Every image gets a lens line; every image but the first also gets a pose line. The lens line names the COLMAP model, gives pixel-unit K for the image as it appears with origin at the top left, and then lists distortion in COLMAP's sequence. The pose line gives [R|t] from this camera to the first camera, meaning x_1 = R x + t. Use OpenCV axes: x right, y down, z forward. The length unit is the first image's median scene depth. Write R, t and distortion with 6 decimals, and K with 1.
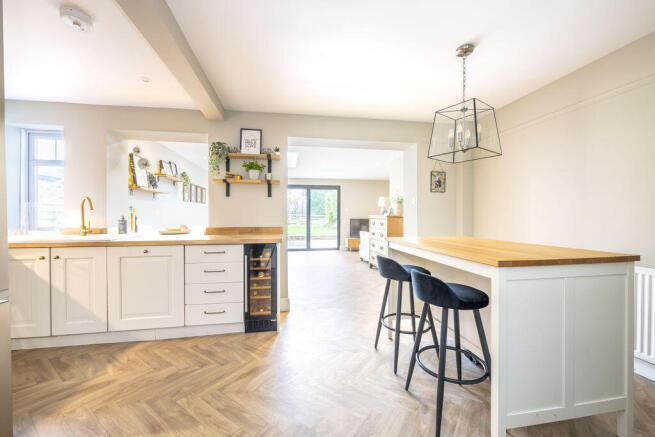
lens RADIAL K [[263.5, 0, 330.6], [0, 263.5, 217.3], [0, 0, 1]] dist [0.000226, 0.000462]
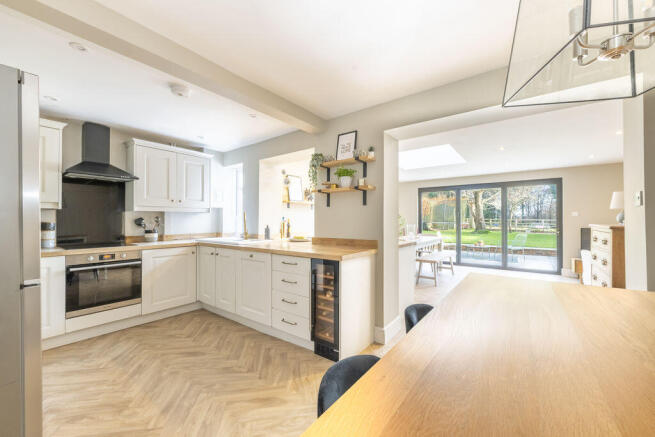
lens RADIAL K [[263.5, 0, 333.3], [0, 263.5, 216.5], [0, 0, 1]] dist [0.000226, 0.000462]
pose [[0.675908, -0.010390, -0.736913, 0.374105], [-0.002354, 0.999865, -0.016256, -0.027979], [0.736982, 0.012723, 0.675792, 0.372324]]
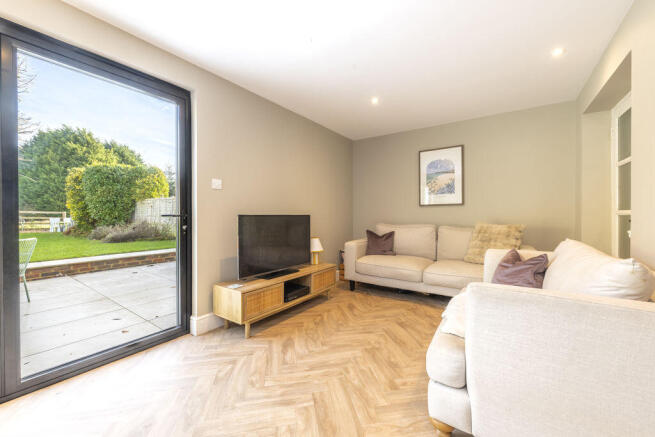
lens RADIAL K [[263.5, 0, 332.0], [0, 263.5, 215.7], [0, 0, 1]] dist [0.000226, 0.000462]
pose [[0.697521, -0.003669, 0.716555, -1.001081], [0.005464, 0.999985, -0.000199, 0.037299], [-0.716544, 0.004054, 0.697531, 0.008382]]
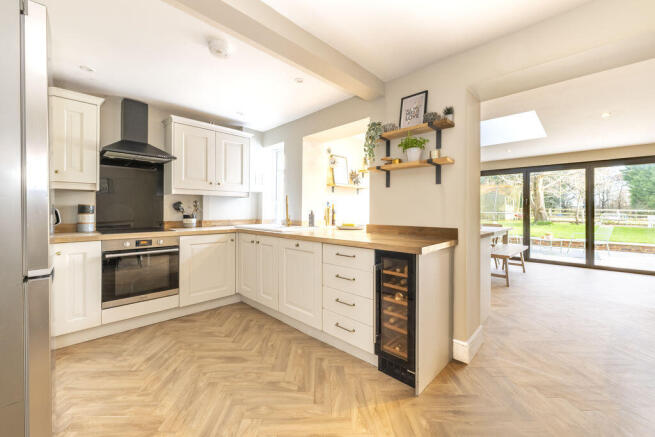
lens RADIAL K [[263.5, 0, 330.8], [0, 263.5, 208.6], [0, 0, 1]] dist [0.000226, 0.000462]
pose [[0.578529, -0.002860, -0.815657, 0.182544], [-0.007461, 0.999933, -0.008798, -0.005041], [0.815628, 0.011175, 0.578469, 0.415284]]
